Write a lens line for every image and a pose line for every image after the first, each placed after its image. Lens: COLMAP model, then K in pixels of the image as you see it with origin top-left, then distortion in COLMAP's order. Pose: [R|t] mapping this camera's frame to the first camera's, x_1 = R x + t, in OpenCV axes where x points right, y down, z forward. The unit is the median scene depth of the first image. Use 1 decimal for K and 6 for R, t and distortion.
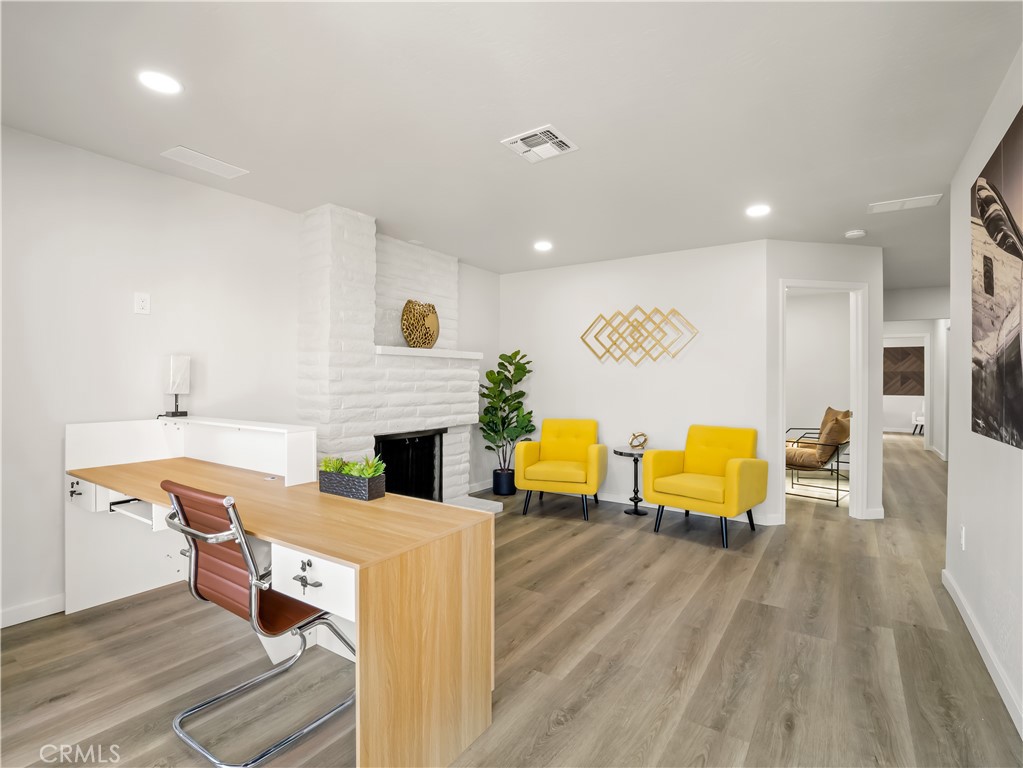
lens RADIAL K [[495.1, 0, 510.1], [0, 495.1, 379.5], [0, 0, 1]] dist [-0.015835, -0.001283]
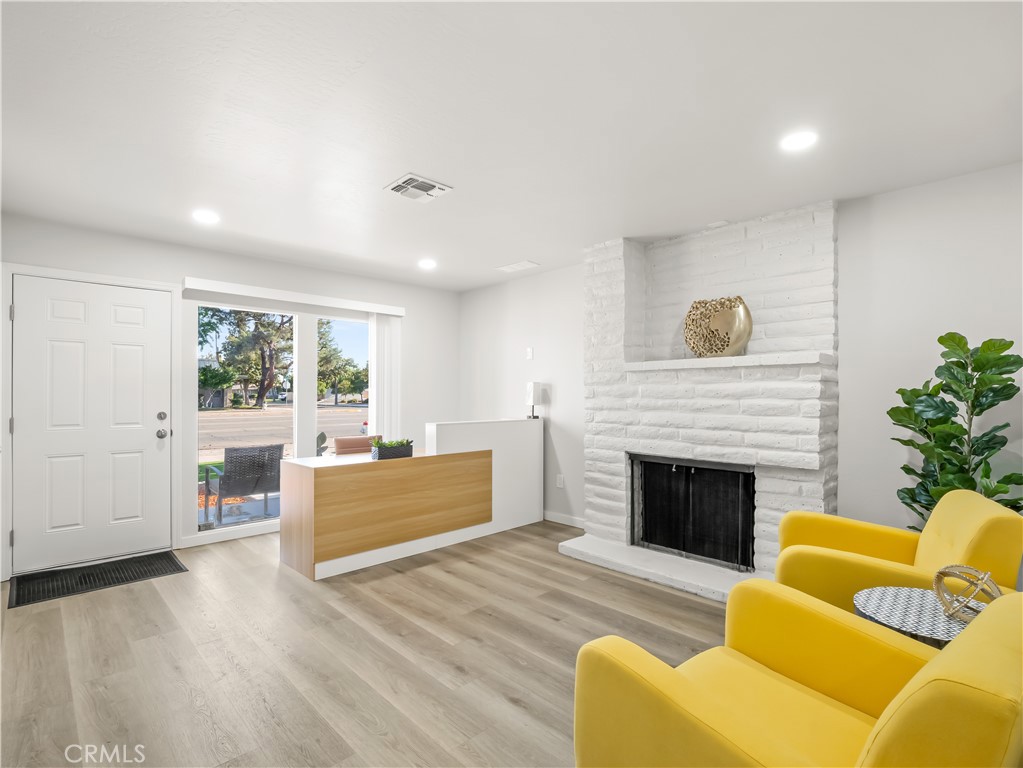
lens RADIAL K [[495.1, 0, 503.3], [0, 495.1, 391.1], [0, 0, 1]] dist [-0.015835, -0.001283]
pose [[-0.199111, -0.008880, -0.979937, 0.736834], [-0.001870, 0.999961, -0.008681, -0.002100], [0.979975, 0.000104, -0.199120, 0.923042]]
